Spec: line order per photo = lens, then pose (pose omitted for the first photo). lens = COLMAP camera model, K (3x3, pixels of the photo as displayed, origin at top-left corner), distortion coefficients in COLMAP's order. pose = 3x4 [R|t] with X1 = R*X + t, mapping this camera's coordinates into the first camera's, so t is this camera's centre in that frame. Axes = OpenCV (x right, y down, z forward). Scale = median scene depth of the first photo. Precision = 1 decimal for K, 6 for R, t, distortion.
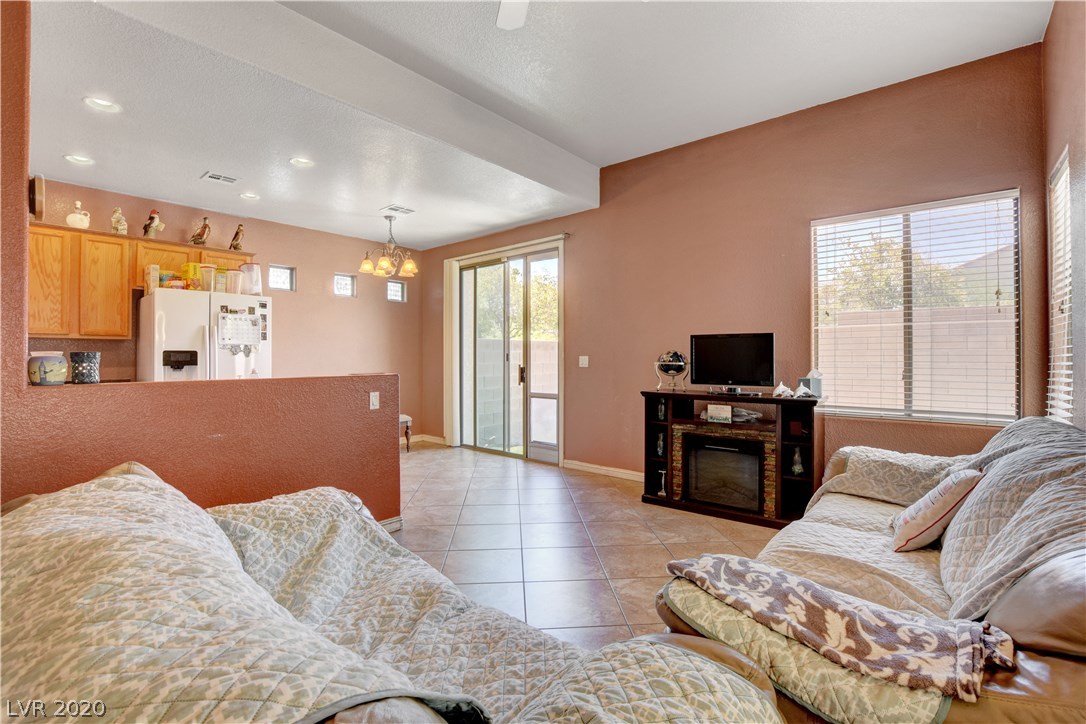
lens RADIAL K [[485.7, 0, 543.0], [0, 485.7, 362.0], [0, 0, 1]] dist [-0.024287, 0.000412]
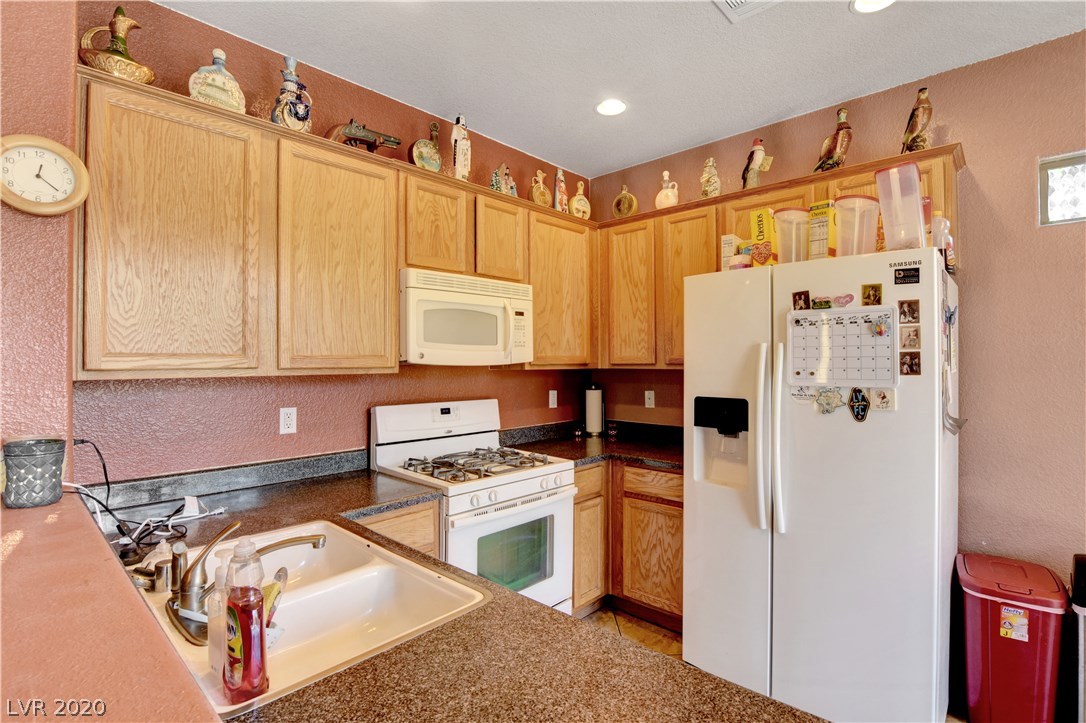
lens RADIAL K [[508.6, 0, 549.1], [0, 508.6, 359.4], [0, 0, 1]] dist [-0.025138, 0.000220]
pose [[-0.034810, -0.003413, -0.999388, -0.223405], [-0.008718, 0.999957, -0.003111, -0.056226], [0.999356, 0.008605, -0.034839, 0.796422]]
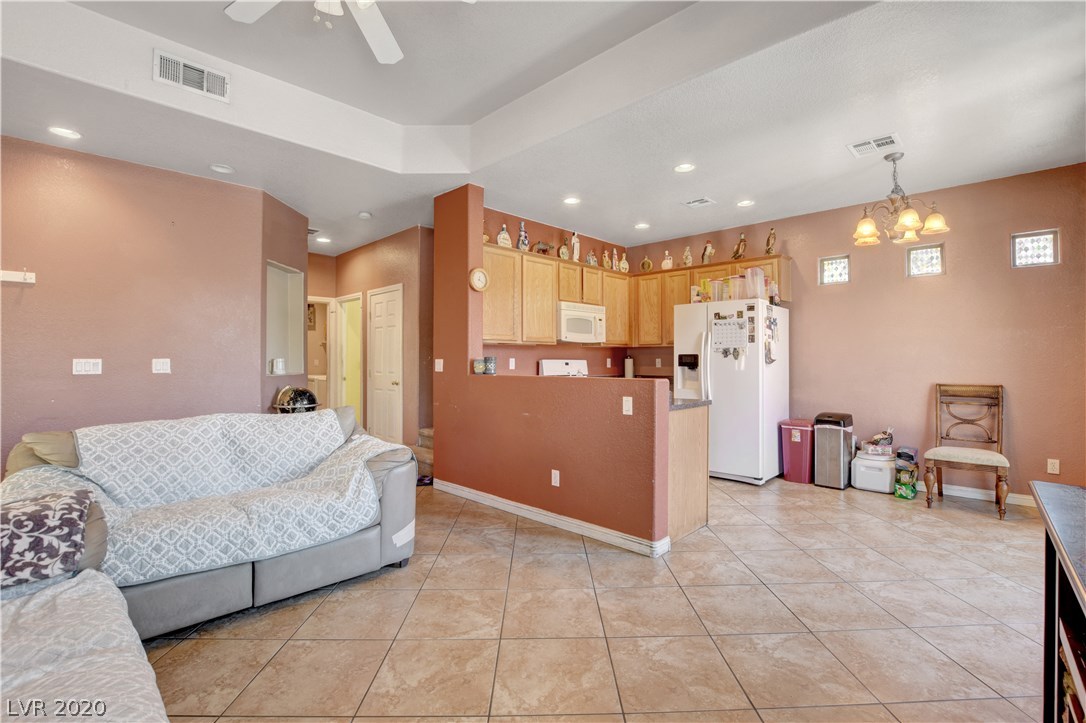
lens RADIAL K [[484.6, 0, 548.8], [0, 484.6, 355.0], [0, 0, 1]] dist [-0.026461, 0.000048]
pose [[-0.049166, -0.008809, -0.998752, 0.457551], [-0.011425, 0.999901, -0.008257, -0.007374], [0.998725, 0.011005, -0.049262, 0.667389]]
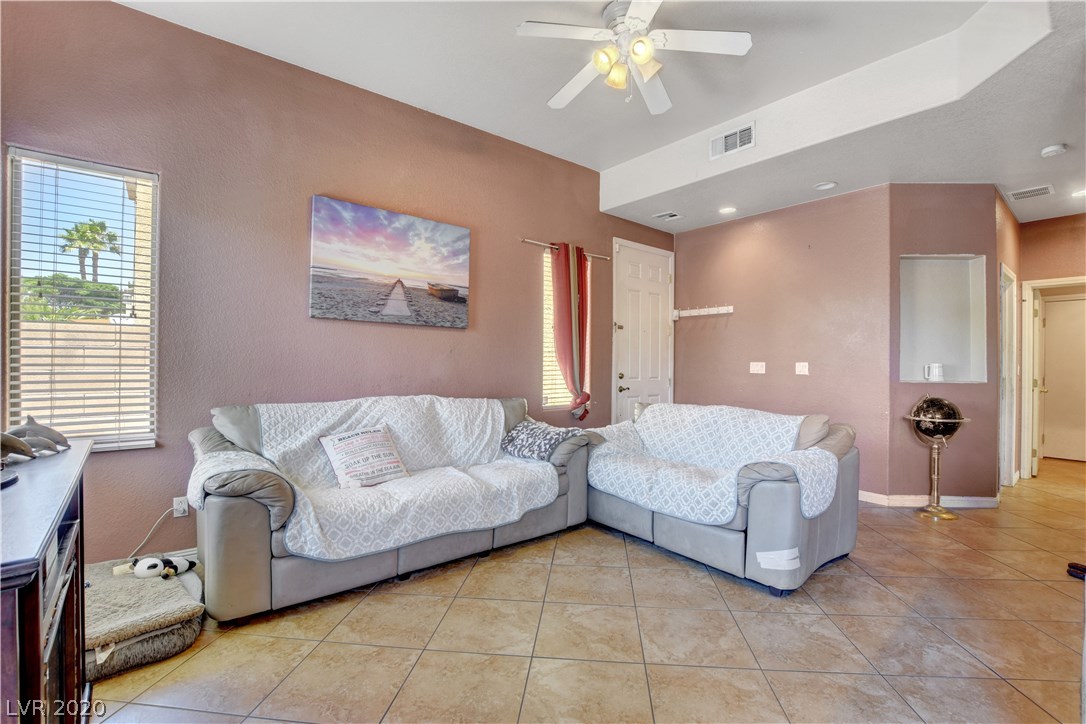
lens RADIAL K [[484.3, 0, 550.3], [0, 484.3, 363.8], [0, 0, 1]] dist [-0.028855, 0.000071]
pose [[-0.986598, -0.009452, 0.162893, -0.009871], [-0.006737, 0.999829, 0.017215, -0.010905], [-0.163028, 0.015887, -0.986494, 1.048374]]
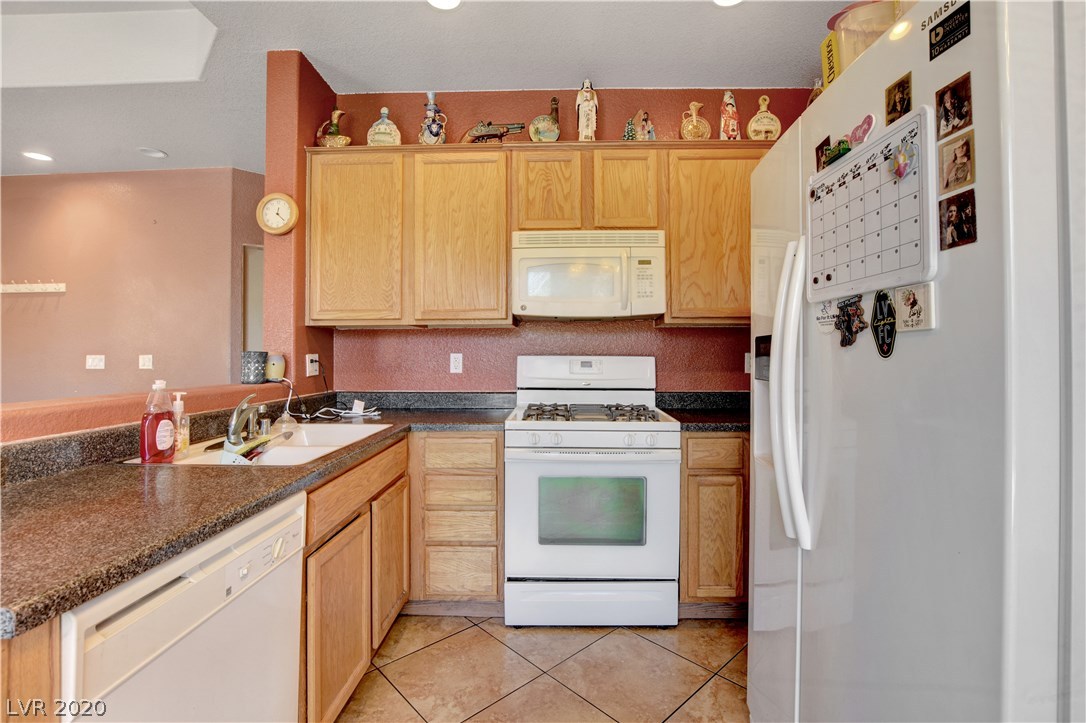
lens RADIAL K [[482.1, 0, 550.9], [0, 482.1, 350.3], [0, 0, 1]] dist [-0.027556, 0.000594]
pose [[-0.769181, -0.005110, -0.639011, -0.404852], [-0.005862, 0.999982, -0.000941, -0.011892], [0.639005, 0.003023, -0.769197, 1.090715]]
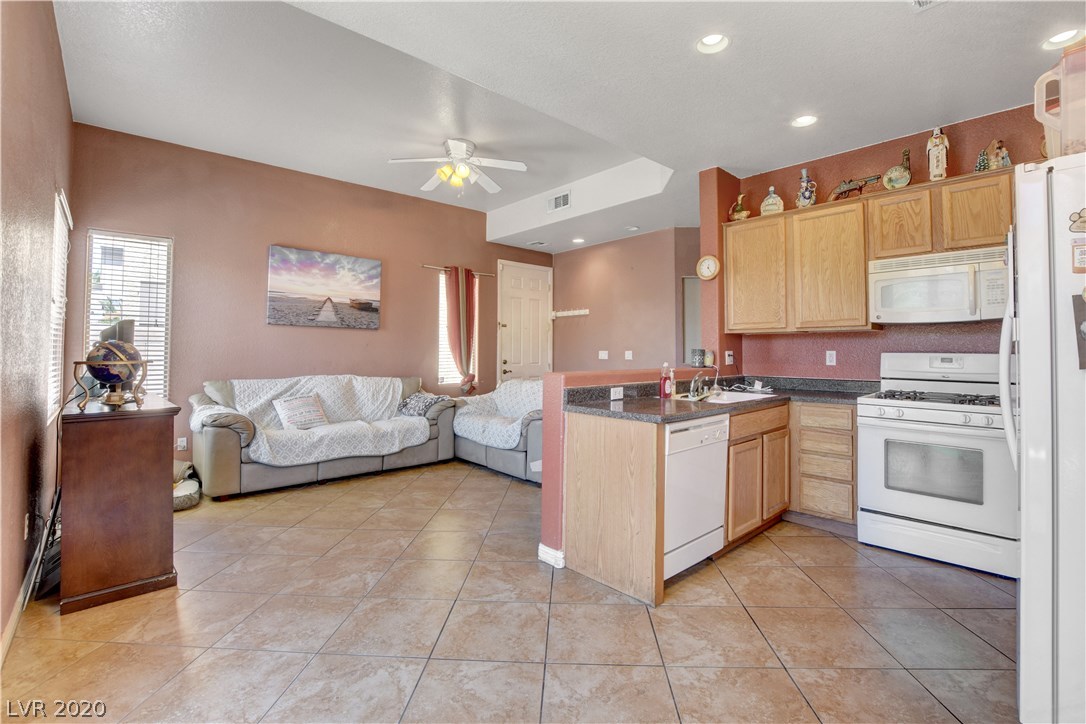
lens RADIAL K [[491.0, 0, 548.1], [0, 491.0, 335.2], [0, 0, 1]] dist [-0.030047, 0.000657]
pose [[-0.993339, 0.001812, 0.115213, -0.314393], [-0.000404, 0.999815, -0.019210, -0.018577], [-0.115227, -0.019129, -0.993155, 1.440291]]
